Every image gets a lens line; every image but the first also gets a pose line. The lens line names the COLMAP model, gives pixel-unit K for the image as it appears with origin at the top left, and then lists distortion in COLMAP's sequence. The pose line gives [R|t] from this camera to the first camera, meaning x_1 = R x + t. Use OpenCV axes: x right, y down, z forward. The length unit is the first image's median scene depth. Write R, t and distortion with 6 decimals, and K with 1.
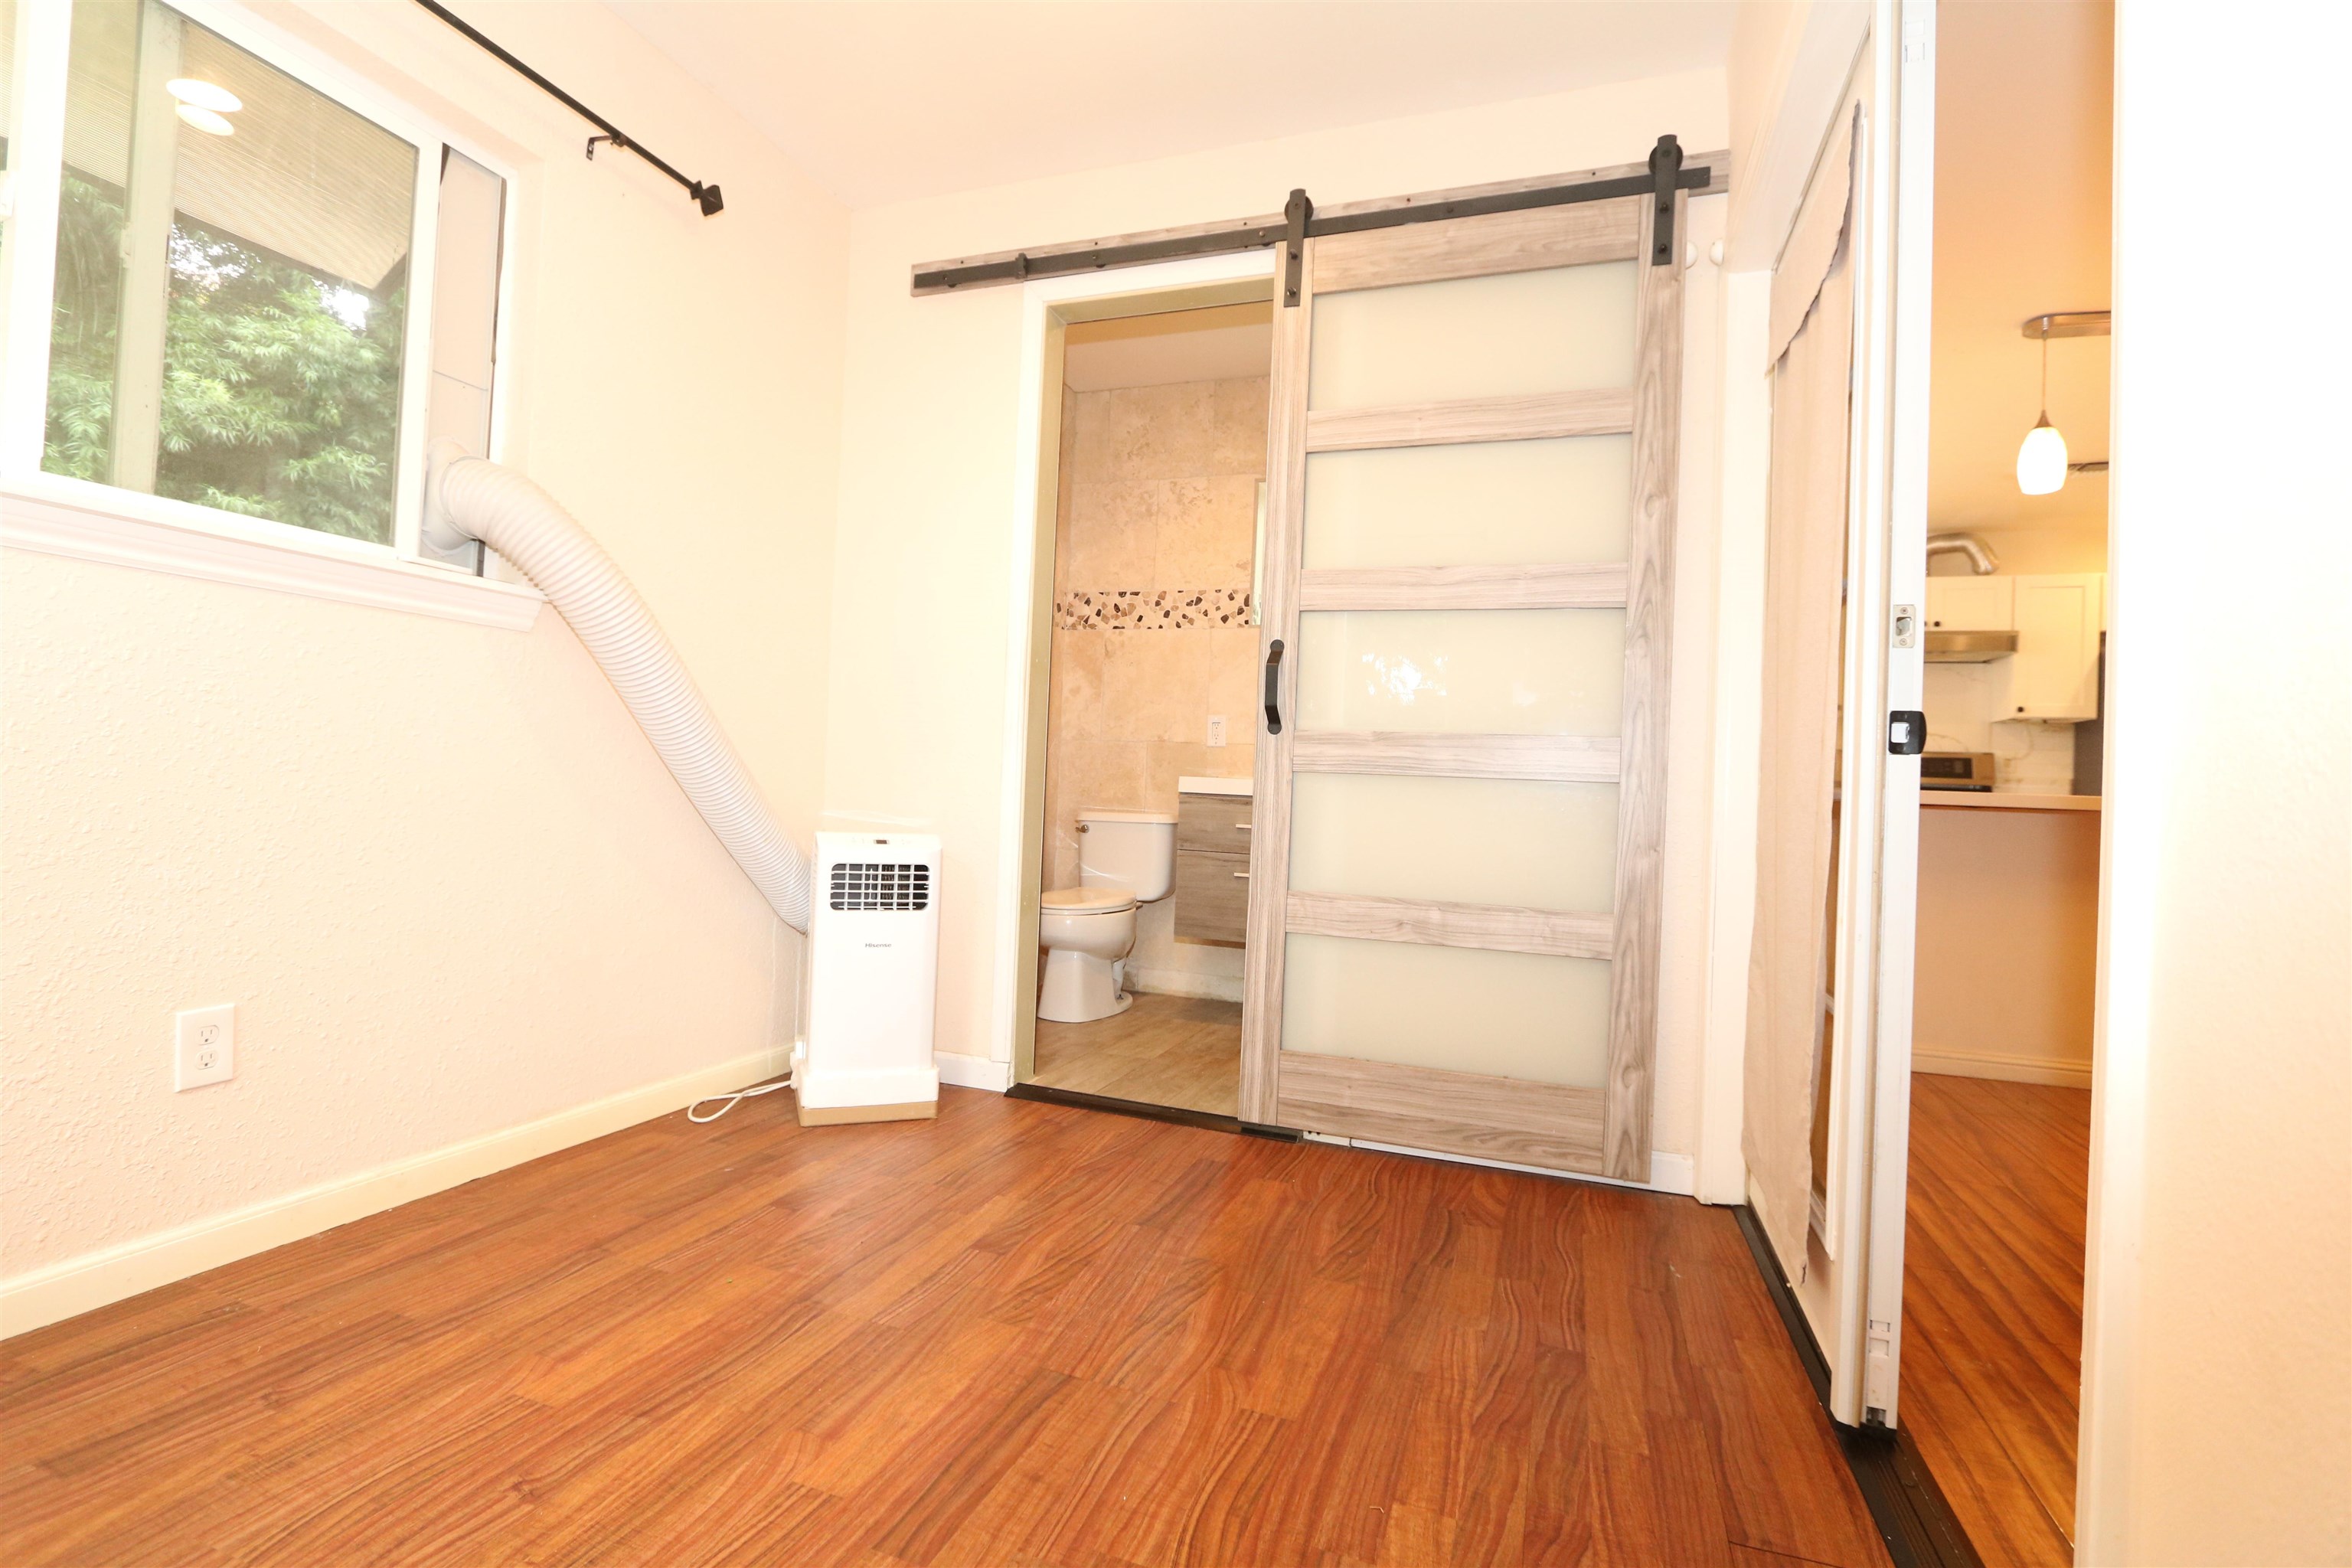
lens RADIAL K [[1090.3, 0, 1176.7], [0, 1090.3, 785.0], [0, 0, 1]] dist [-0.011552, 0.001728]
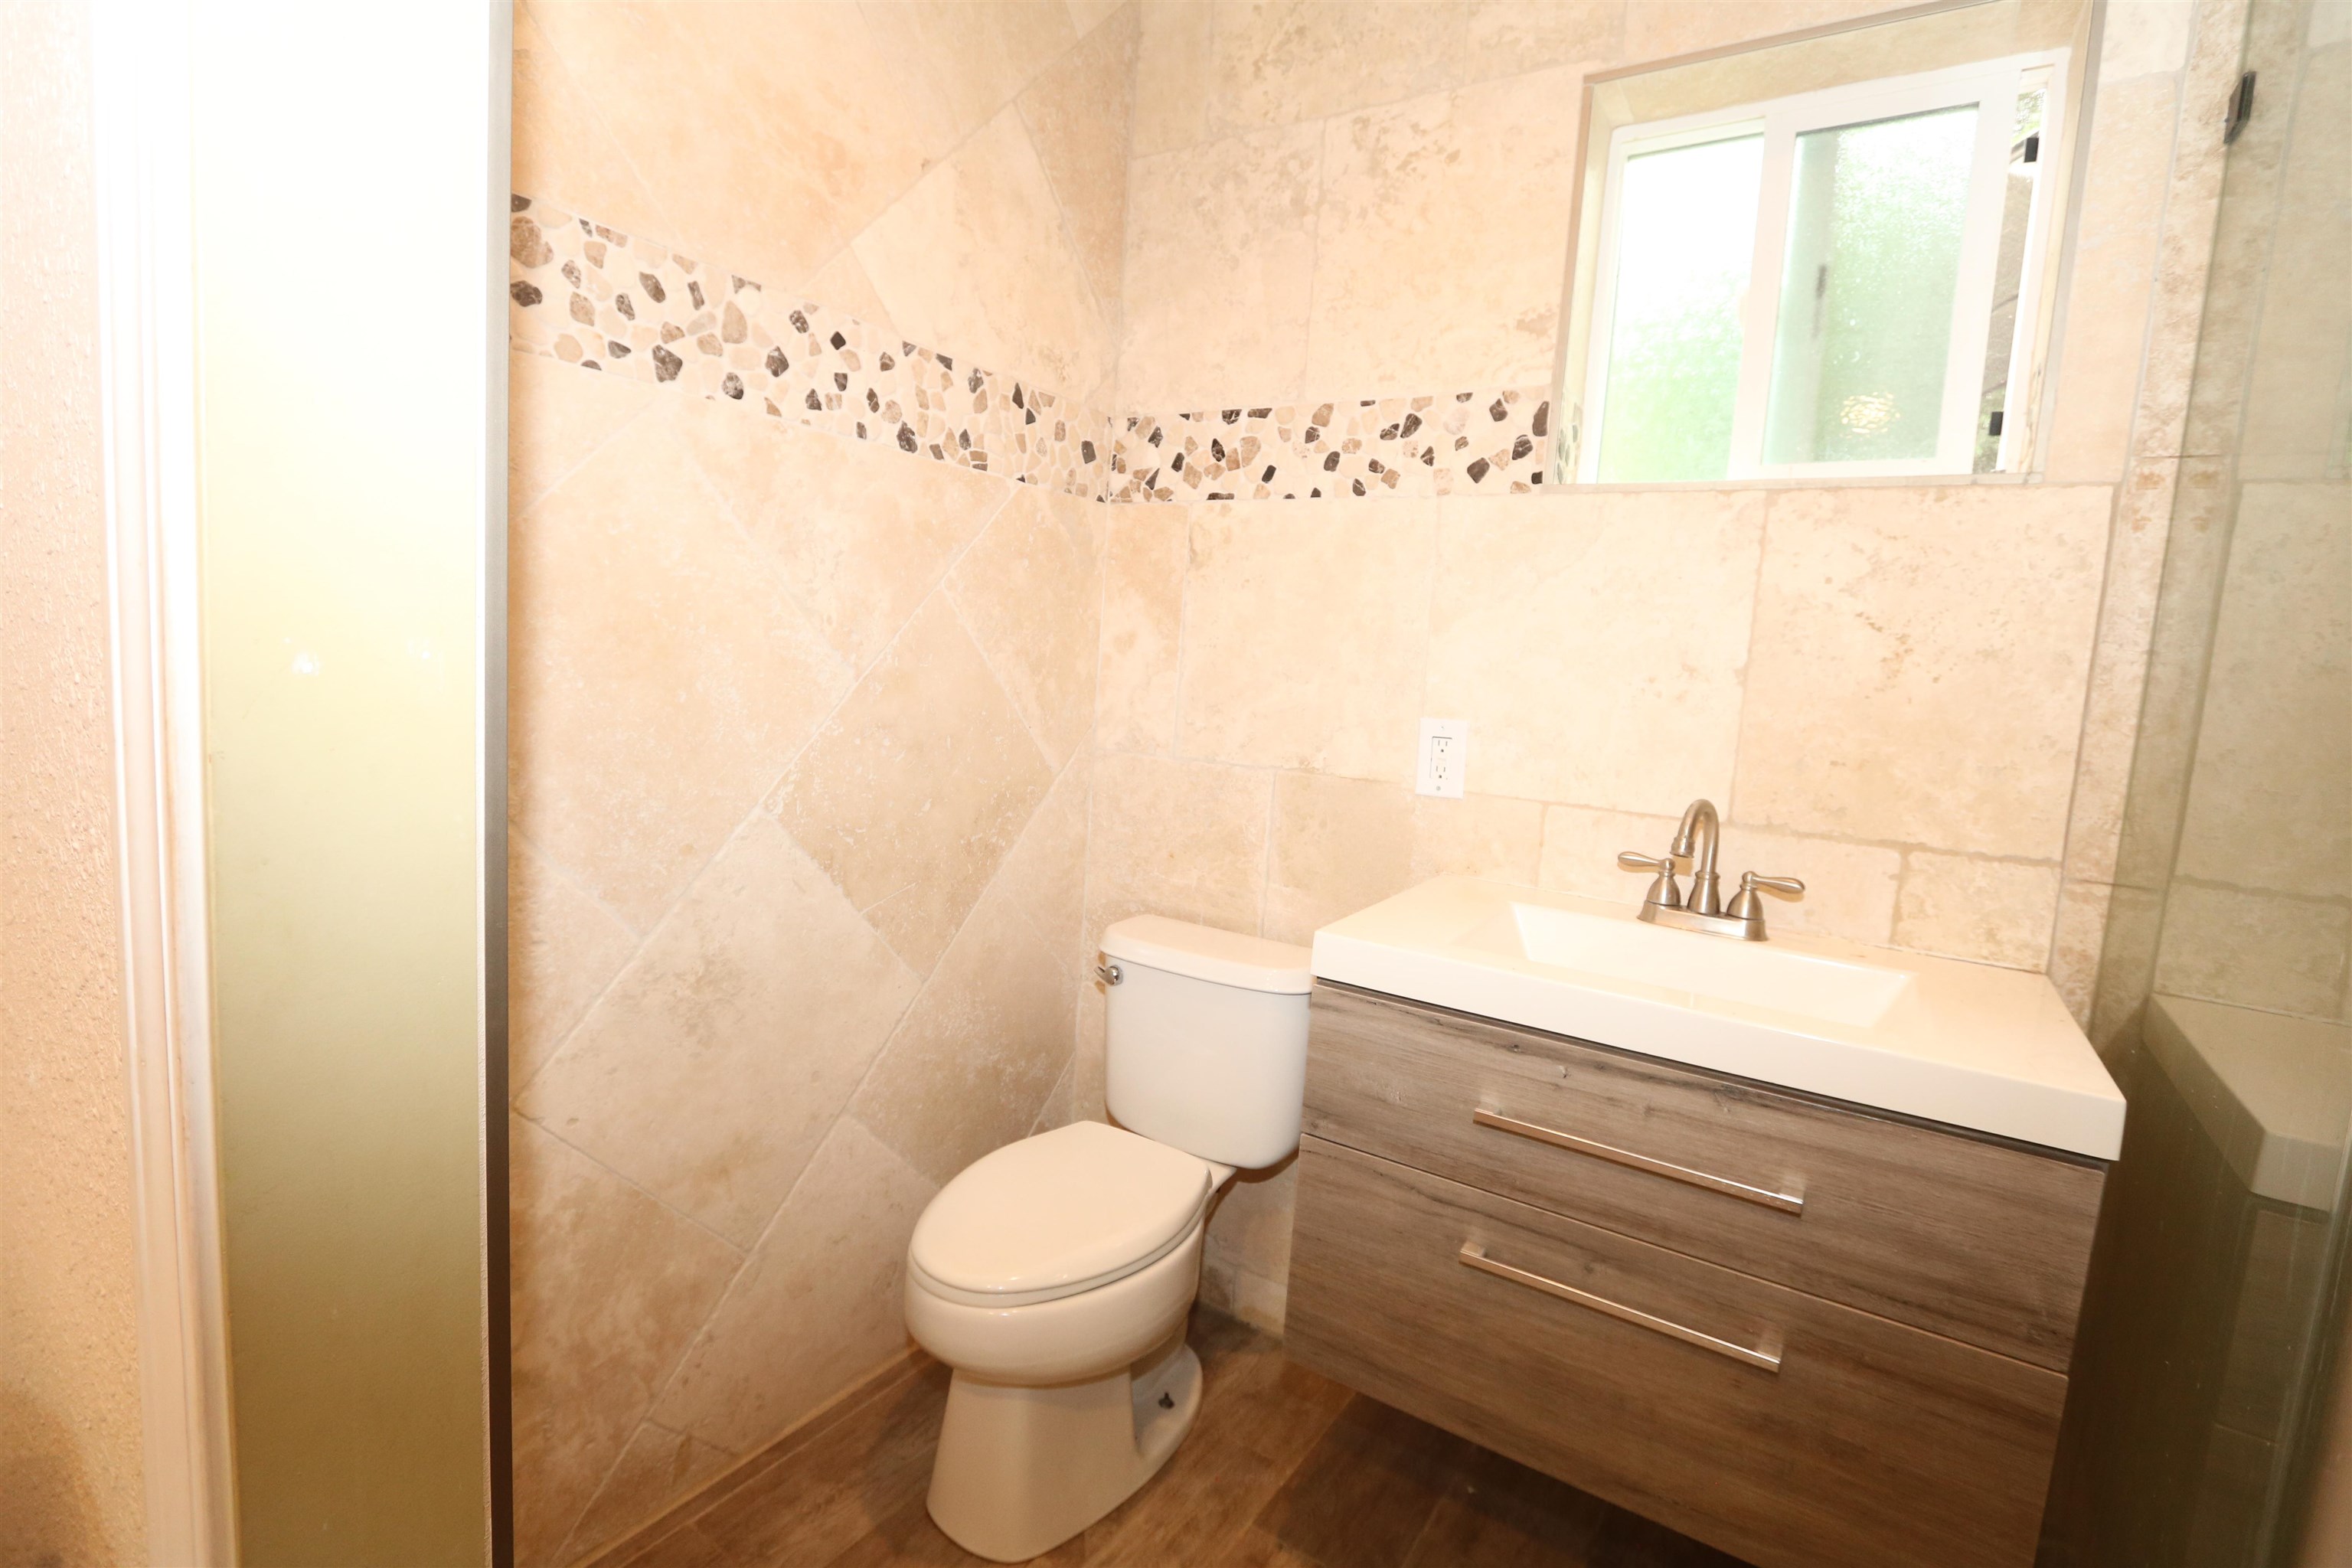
lens RADIAL K [[1090.3, 0, 1164.5], [0, 1090.3, 779.1], [0, 0, 1]] dist [-0.011552, 0.001728]
pose [[0.971075, 0.046392, -0.234223, 0.031020], [-0.019783, 0.993203, 0.114702, -0.083684], [0.237952, -0.106750, 0.965393, 0.575695]]
